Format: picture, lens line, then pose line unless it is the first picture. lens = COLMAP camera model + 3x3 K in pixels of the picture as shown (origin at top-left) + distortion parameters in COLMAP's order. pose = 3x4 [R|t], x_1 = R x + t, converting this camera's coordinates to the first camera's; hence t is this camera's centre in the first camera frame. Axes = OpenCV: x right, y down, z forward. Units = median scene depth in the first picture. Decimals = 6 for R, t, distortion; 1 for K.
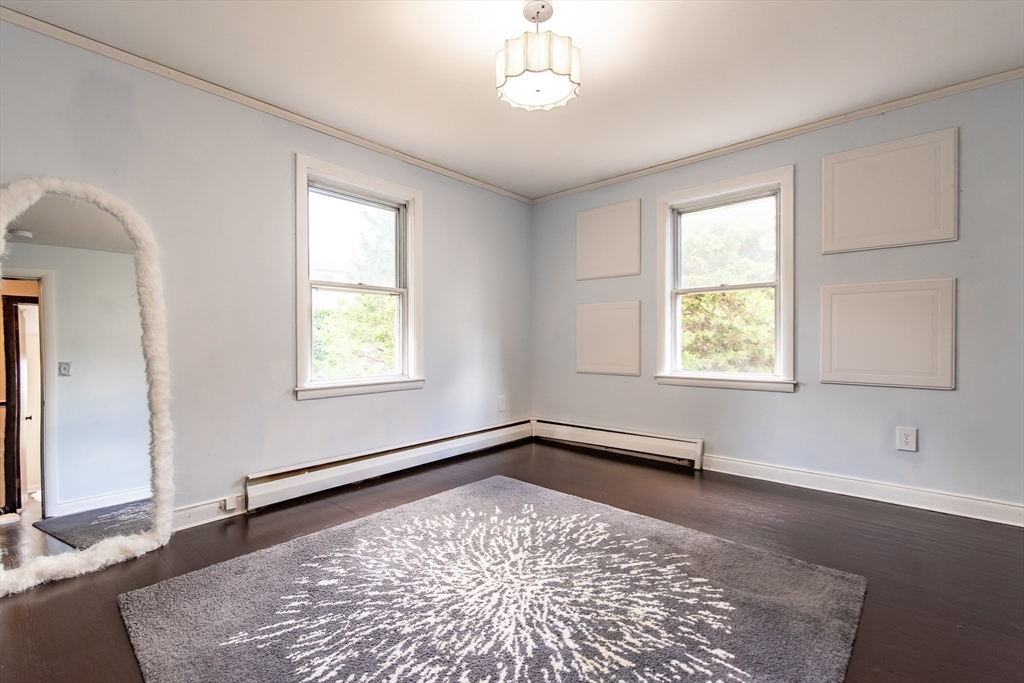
lens RADIAL K [[444.8, 0, 511.3], [0, 444.8, 342.8], [0, 0, 1]] dist [-0.000099, 0.000842]
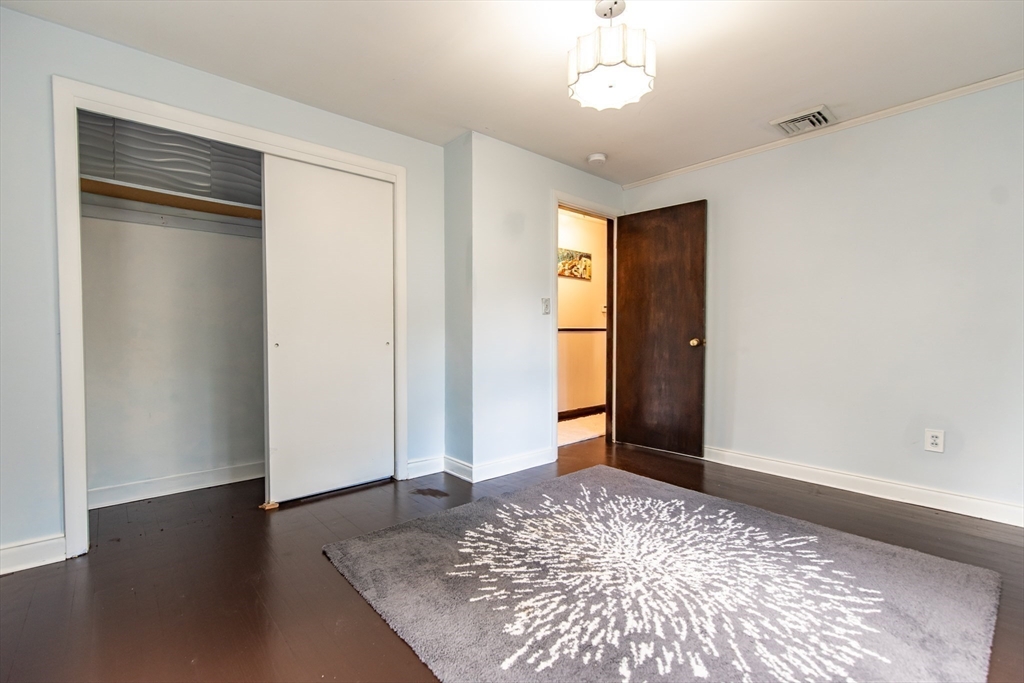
lens RADIAL K [[444.8, 0, 510.8], [0, 444.8, 344.2], [0, 0, 1]] dist [-0.000099, 0.000842]
pose [[-0.992738, 0.000840, 0.120297, 0.168254], [0.004448, 0.999548, 0.029724, -0.032230], [-0.120218, 0.030043, -0.992293, 2.086287]]
